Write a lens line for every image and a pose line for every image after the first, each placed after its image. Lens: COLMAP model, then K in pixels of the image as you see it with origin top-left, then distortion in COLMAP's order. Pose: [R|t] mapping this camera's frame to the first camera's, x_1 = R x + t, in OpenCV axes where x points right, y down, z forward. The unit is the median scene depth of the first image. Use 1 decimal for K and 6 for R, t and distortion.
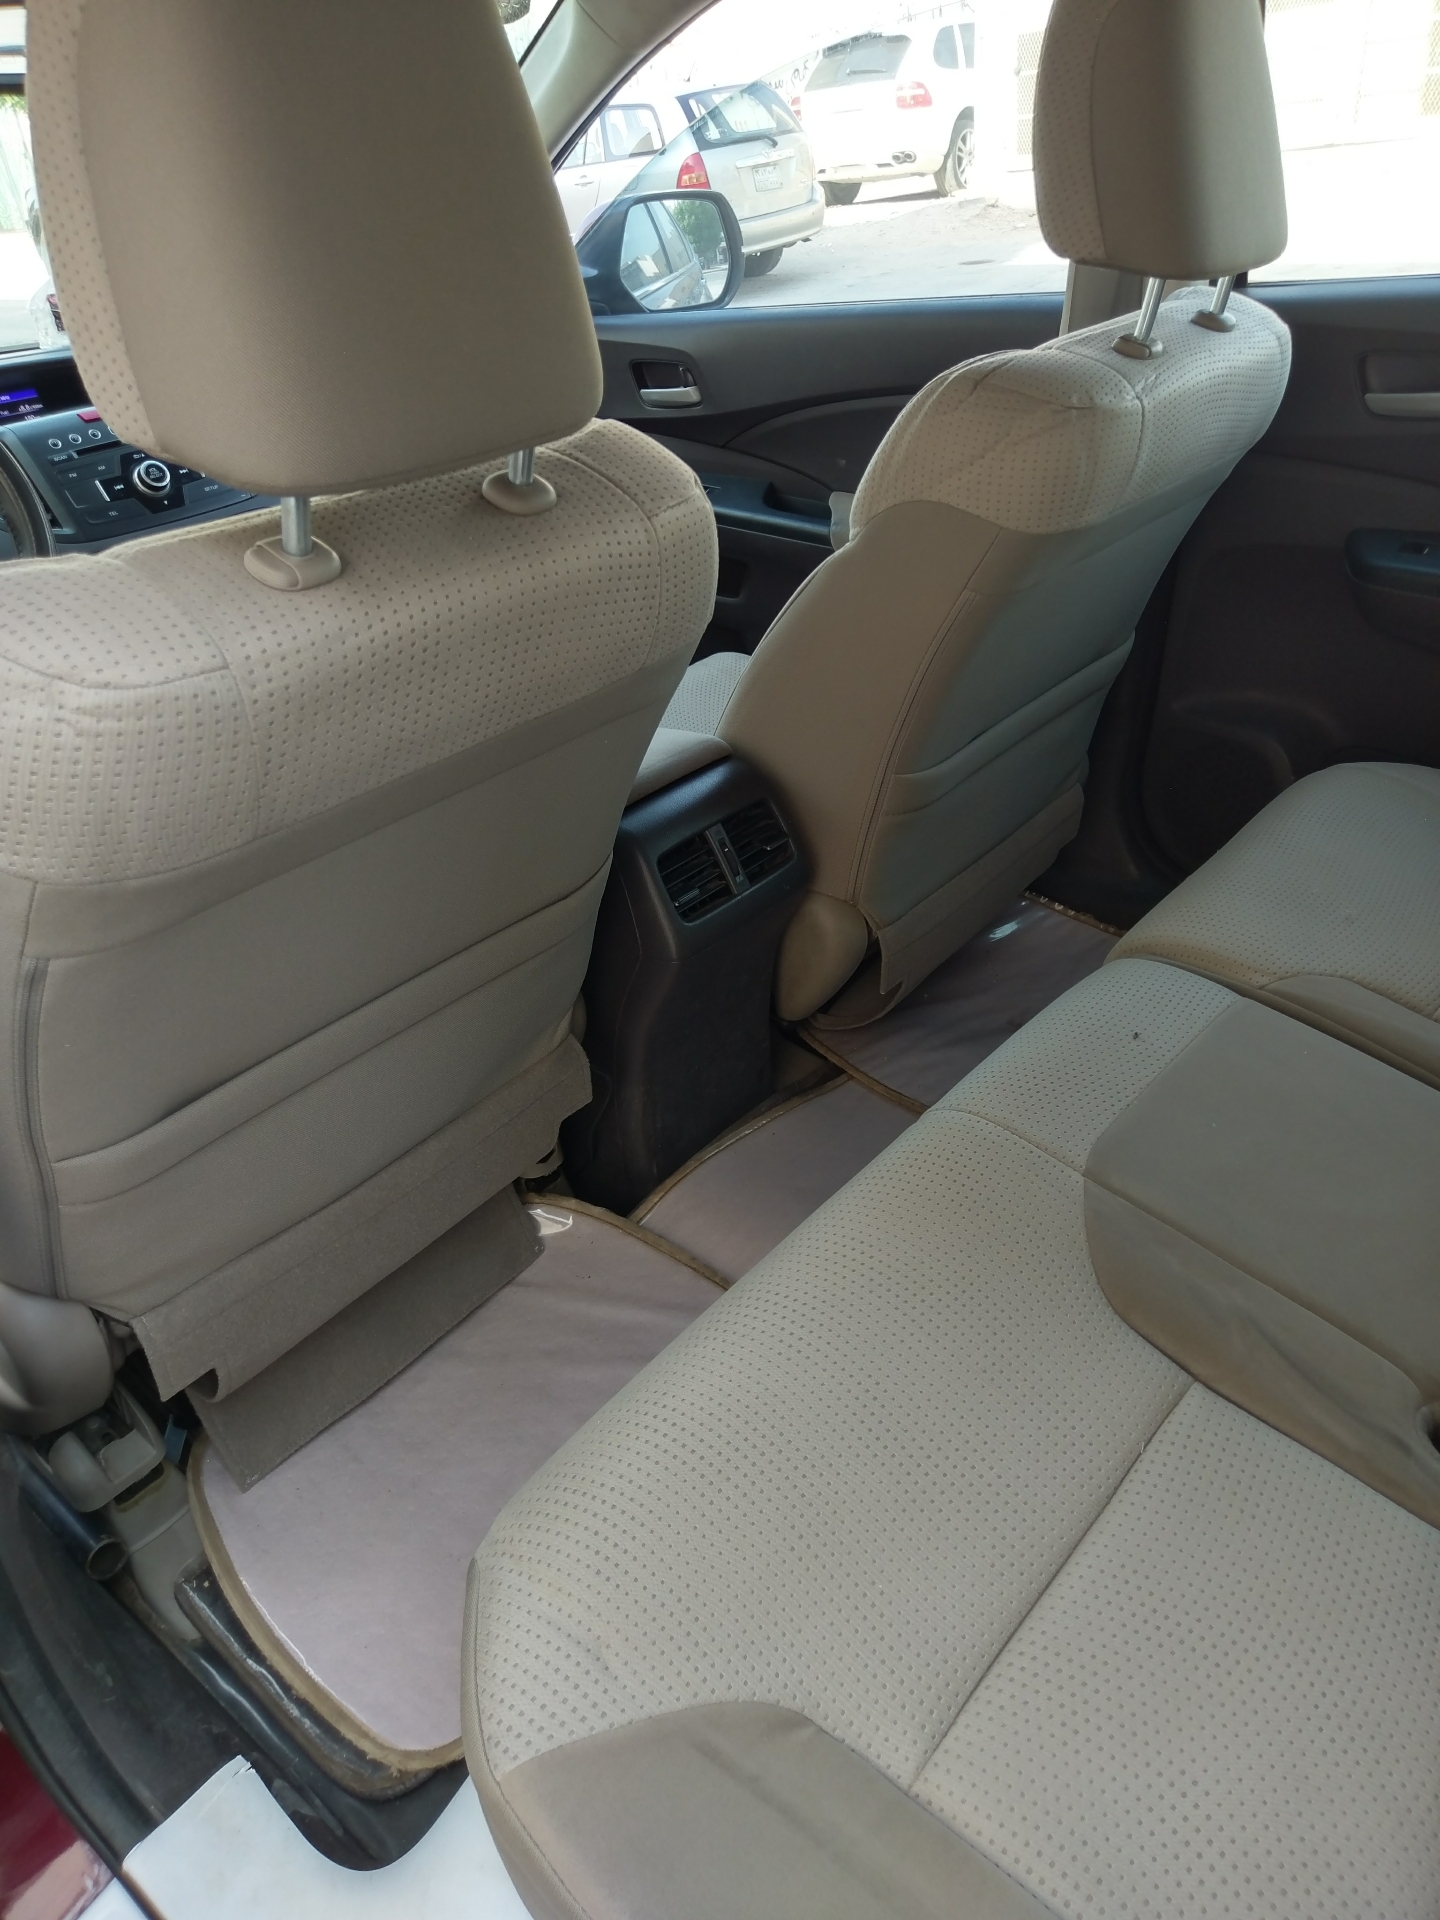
lens RADIAL K [[1398.1, 0, 726.9], [0, 1398.1, 945.9], [0, 0, 1]] dist [0.071171, -0.096064]
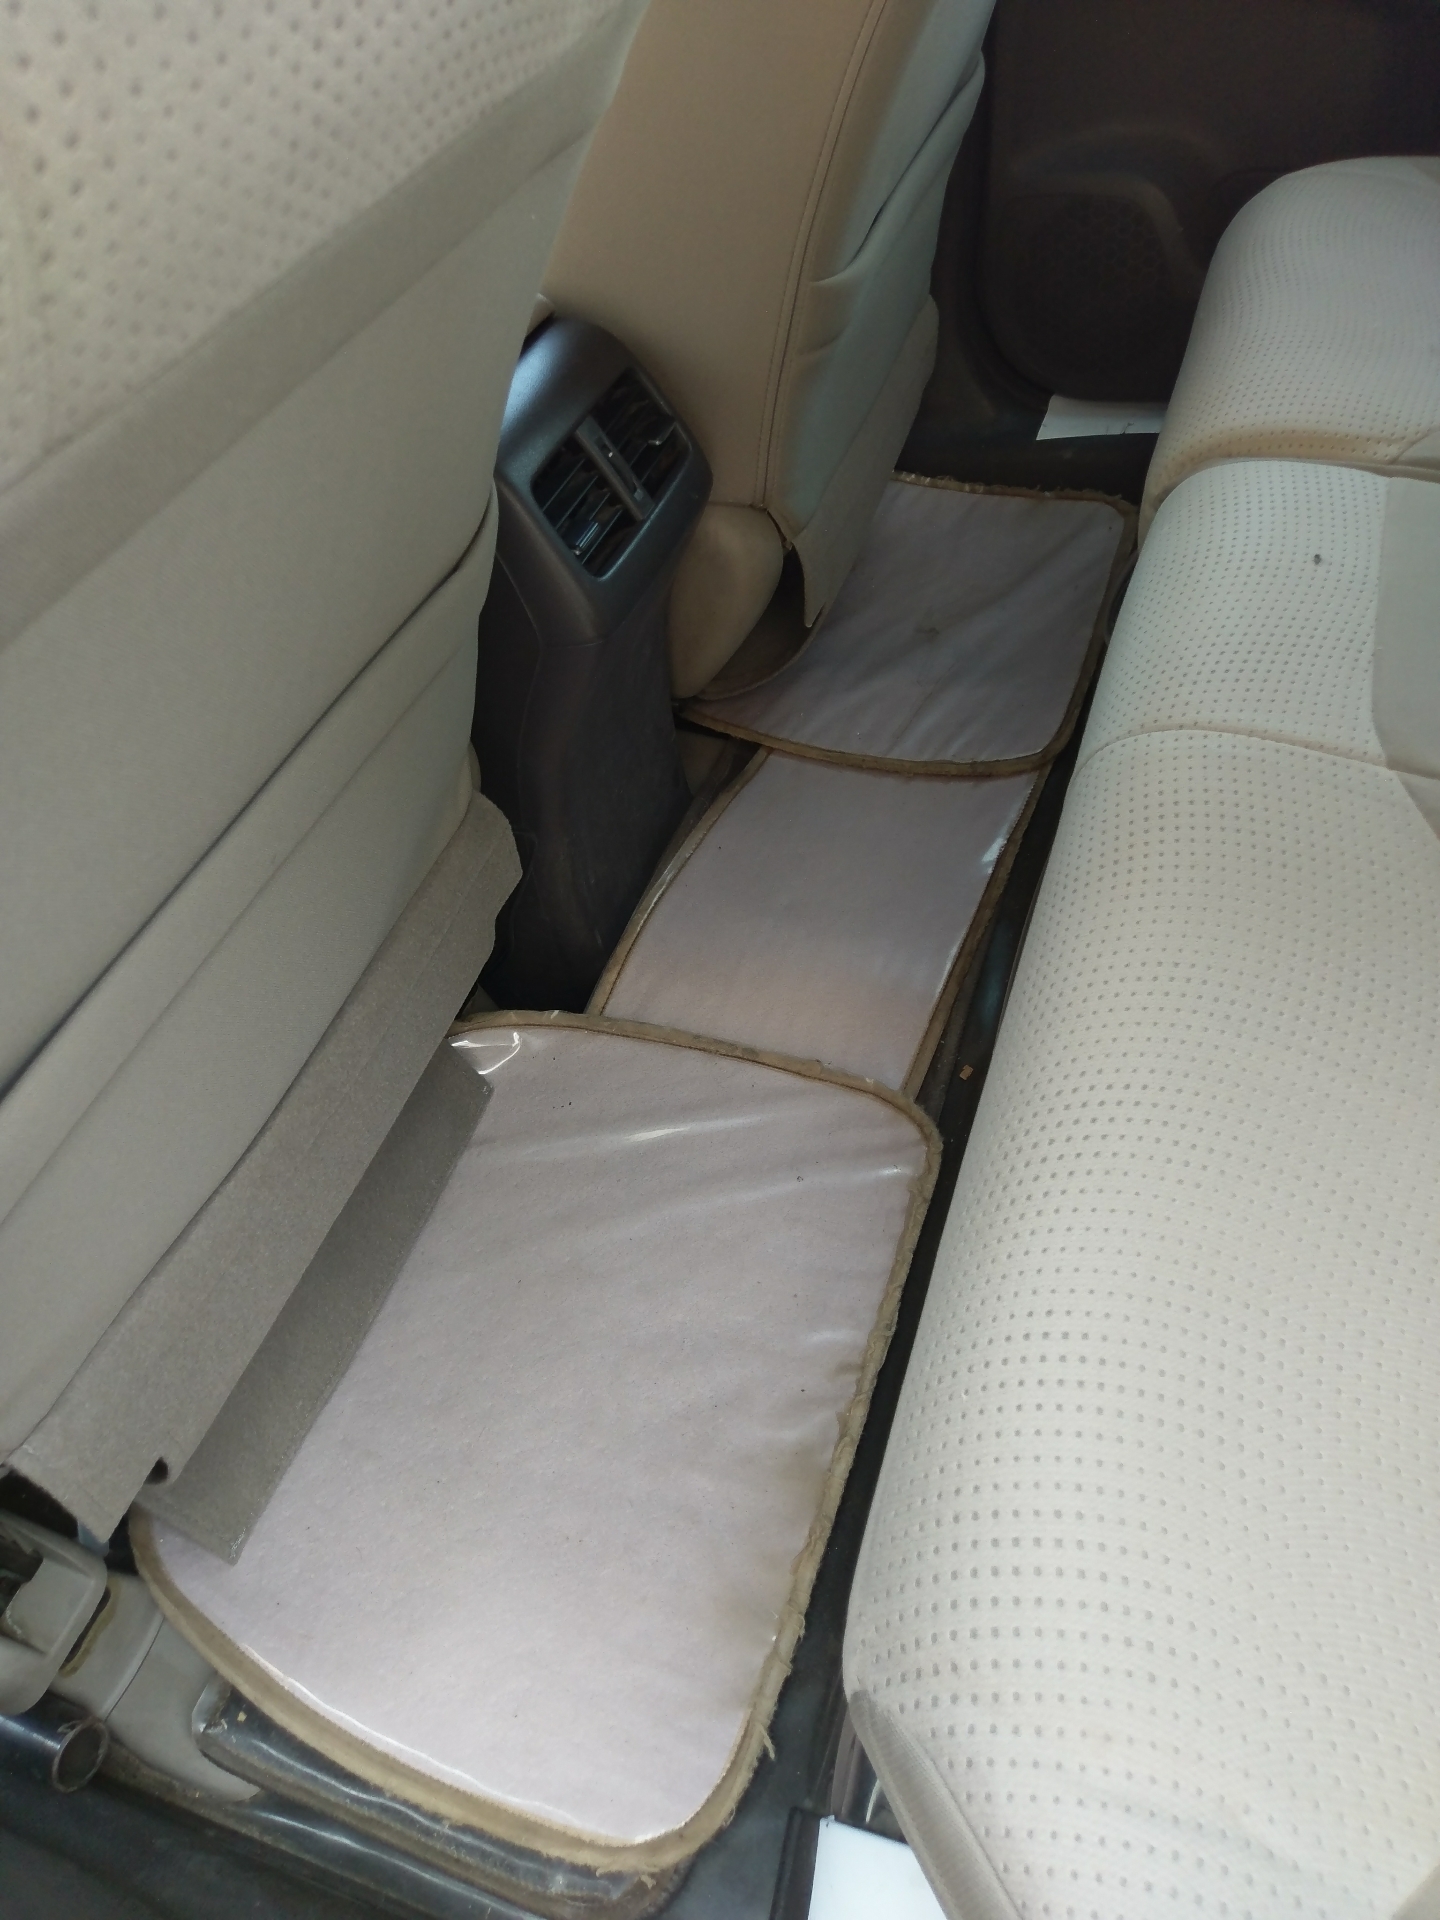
lens RADIAL K [[1421.9, 0, 718.8], [0, 1421.9, 953.4], [0, 0, 1]] dist [0.052597, -0.039472]
pose [[0.936565, -0.298936, 0.182982, -0.148971], [0.250769, 0.936259, 0.246036, -0.002011], [-0.244868, -0.184543, 0.951832, 0.310021]]
